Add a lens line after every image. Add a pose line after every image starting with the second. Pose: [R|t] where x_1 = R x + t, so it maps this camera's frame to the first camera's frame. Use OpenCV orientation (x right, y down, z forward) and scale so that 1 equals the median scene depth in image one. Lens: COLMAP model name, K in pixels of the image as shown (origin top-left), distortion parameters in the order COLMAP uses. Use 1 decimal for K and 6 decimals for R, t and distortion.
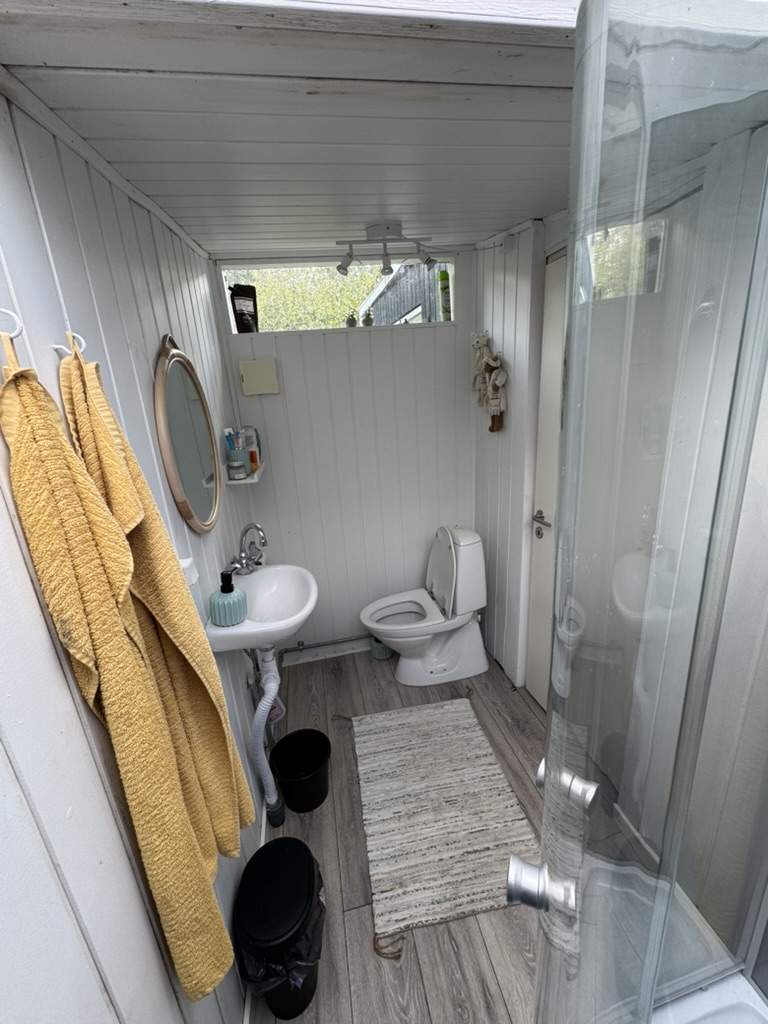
lens RADIAL K [[408.6, 0, 385.4], [0, 408.6, 510.9], [0, 0, 1]] dist [-0.002592, 0.000655]
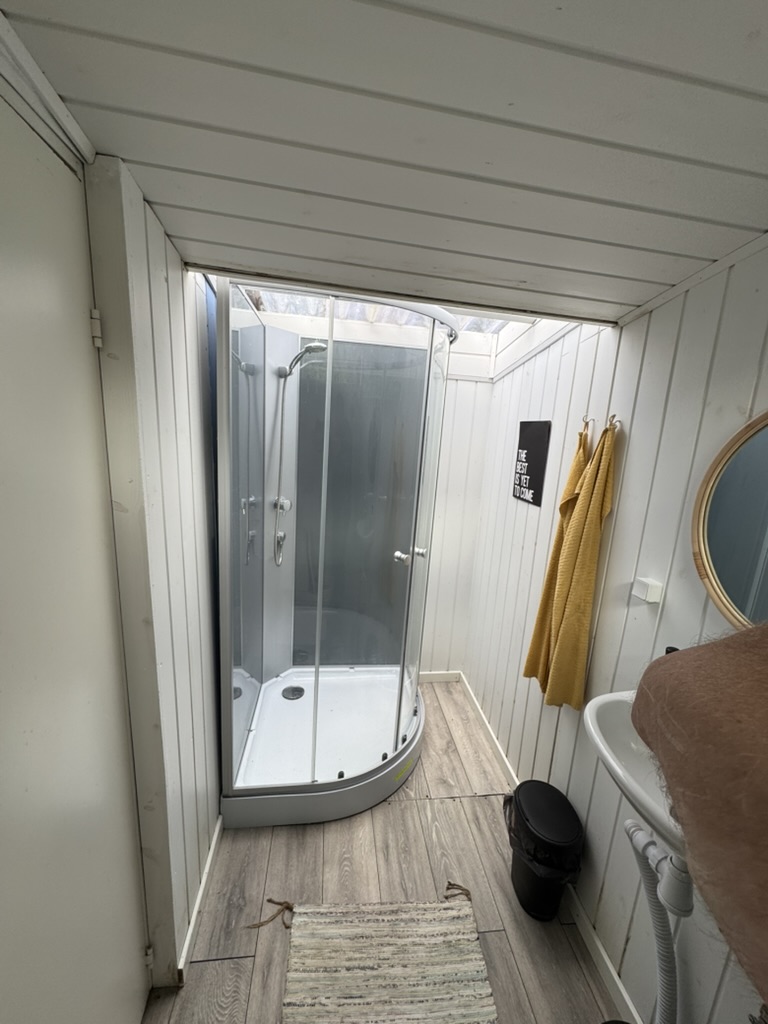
lens RADIAL K [[408.6, 0, 385.4], [0, 408.6, 510.9], [0, 0, 1]] dist [-0.002592, 0.000655]
pose [[-0.997154, -0.023603, 0.071596, 0.142606], [0.013119, 0.880901, 0.473119, -0.436284], [-0.074236, 0.472712, -0.878084, 1.356452]]
